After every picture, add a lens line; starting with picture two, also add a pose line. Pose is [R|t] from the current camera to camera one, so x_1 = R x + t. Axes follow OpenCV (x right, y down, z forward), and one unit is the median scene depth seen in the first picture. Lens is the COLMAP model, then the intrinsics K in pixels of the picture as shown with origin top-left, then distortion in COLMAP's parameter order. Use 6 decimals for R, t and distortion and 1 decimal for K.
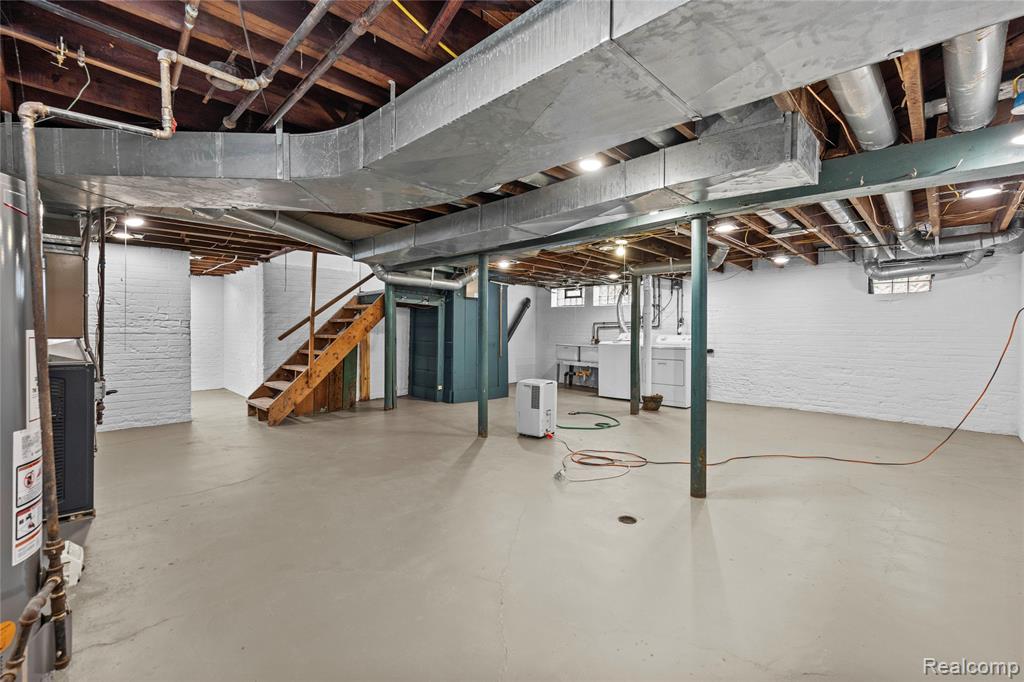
lens RADIAL K [[437.4, 0, 512.0], [0, 437.4, 341.0], [0, 0, 1]] dist [-0.001289, -0.000392]
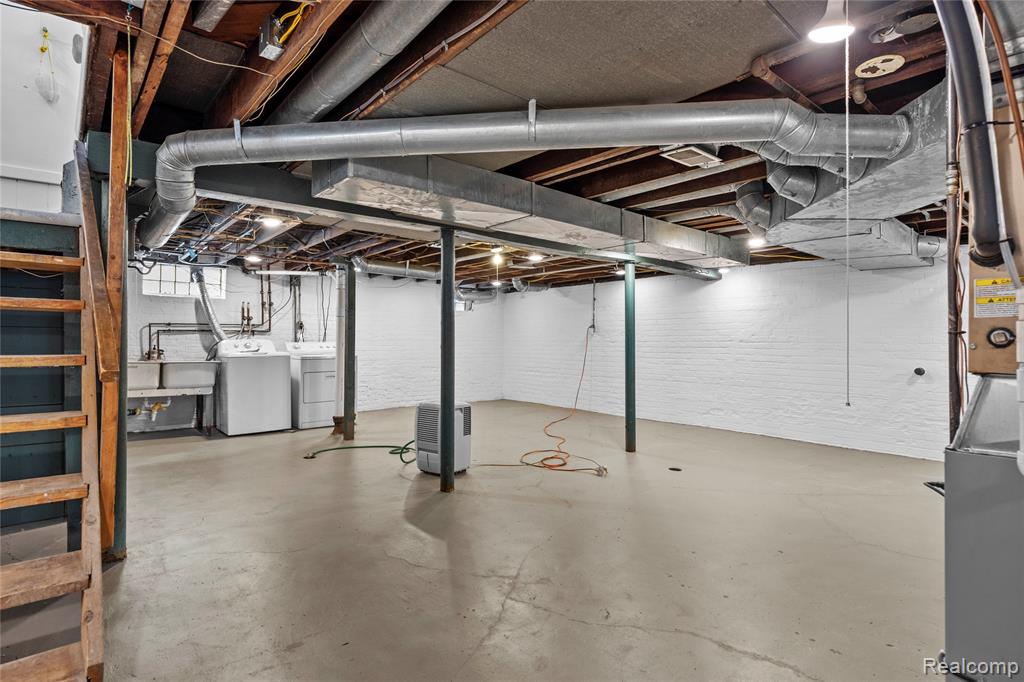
lens RADIAL K [[511.5, 0, 512.0], [0, 511.5, 341.0], [0, 0, 1]] dist [0.000075, -0.000048]
pose [[0.073832, -0.011611, 0.997203, -0.502229], [0.017154, 0.999799, 0.010371, -0.016980], [-0.997123, 0.016340, 0.074016, 0.474388]]
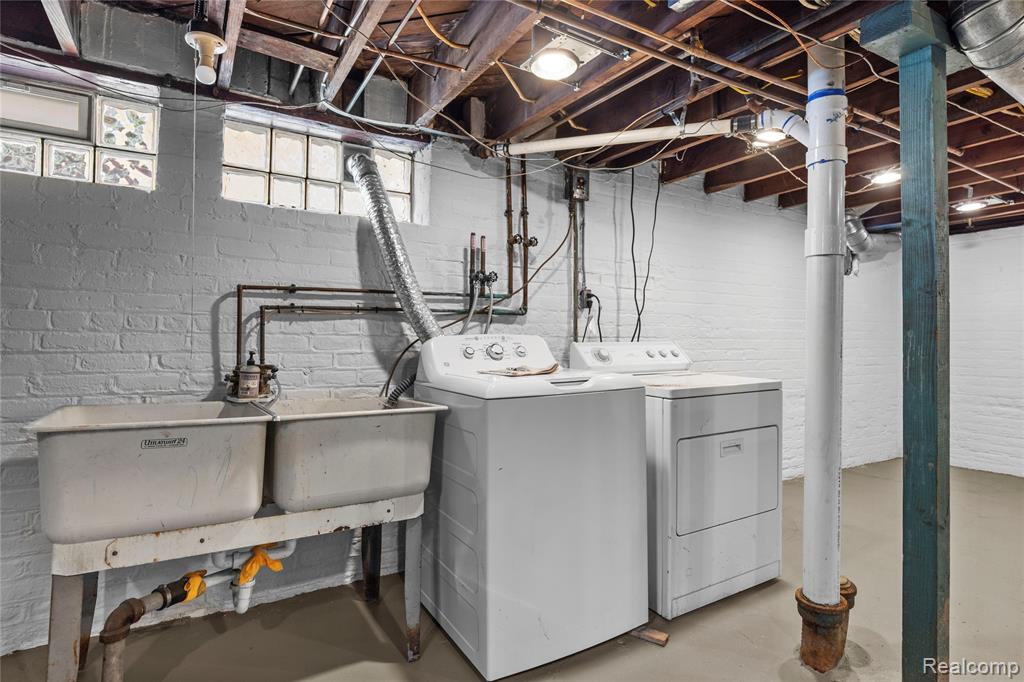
lens RADIAL K [[526.8, 0, 510.5], [0, 526.8, 328.1], [0, 0, 1]] dist [0.001435, 0.000168]
pose [[0.241133, 0.003219, 0.970487, -0.015674], [0.012973, 0.999894, -0.006540, -0.020056], [-0.970405, 0.014167, 0.241065, 0.865171]]
